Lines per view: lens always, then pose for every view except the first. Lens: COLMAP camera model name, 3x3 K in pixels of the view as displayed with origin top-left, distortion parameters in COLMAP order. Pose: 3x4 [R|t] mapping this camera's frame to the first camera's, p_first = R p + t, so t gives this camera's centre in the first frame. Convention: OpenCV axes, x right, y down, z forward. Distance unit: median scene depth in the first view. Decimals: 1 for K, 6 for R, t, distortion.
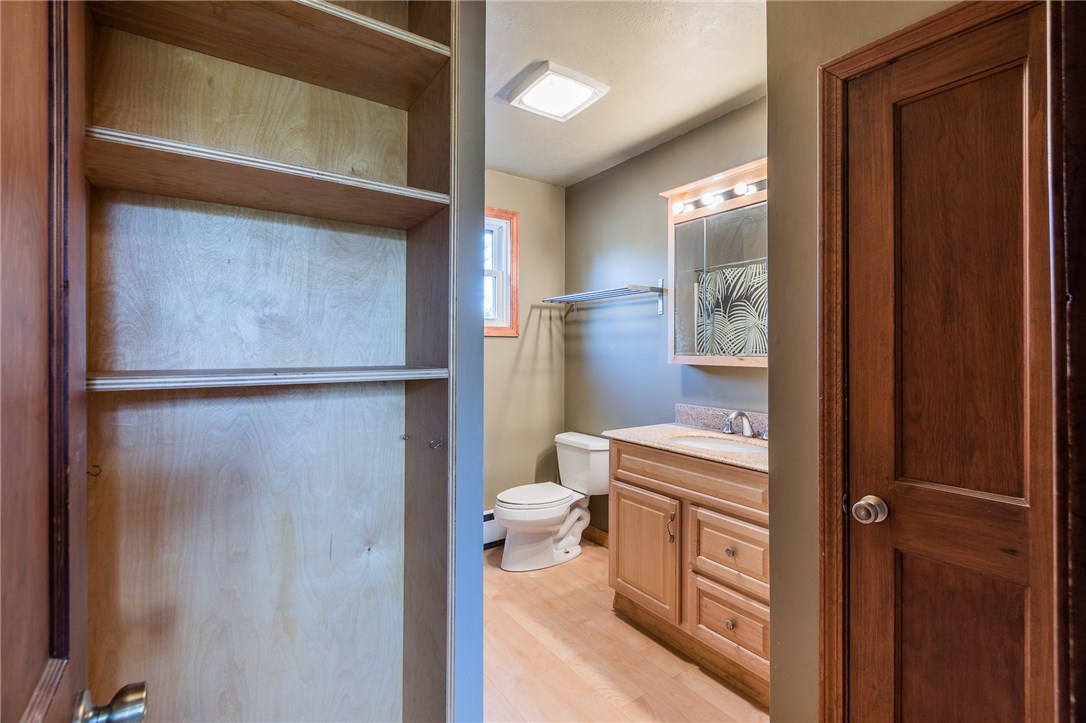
lens RADIAL K [[490.6, 0, 543.1], [0, 490.6, 342.2], [0, 0, 1]] dist [-0.000014, -0.000077]
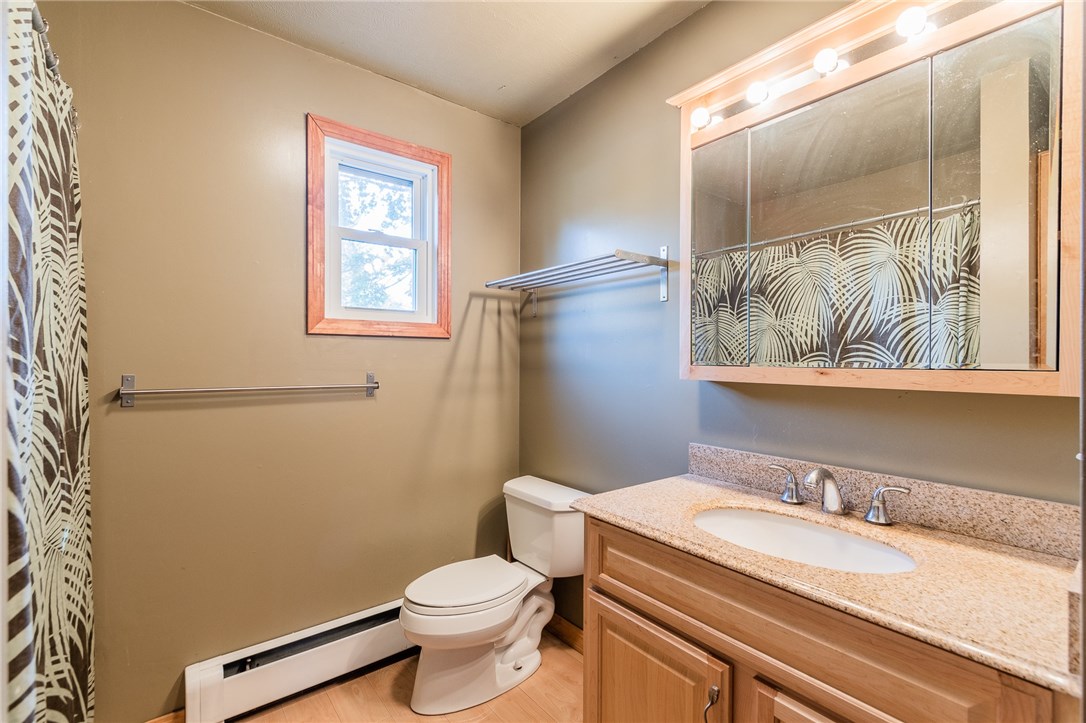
lens RADIAL K [[480.6, 0, 539.2], [0, 480.6, 354.6], [0, 0, 1]] dist [0.002218, -0.000243]
pose [[0.998774, 0.000801, 0.049503, 0.041768], [-0.001137, 0.999977, 0.006755, 0.007101], [-0.049496, -0.006803, 0.998751, 0.341386]]
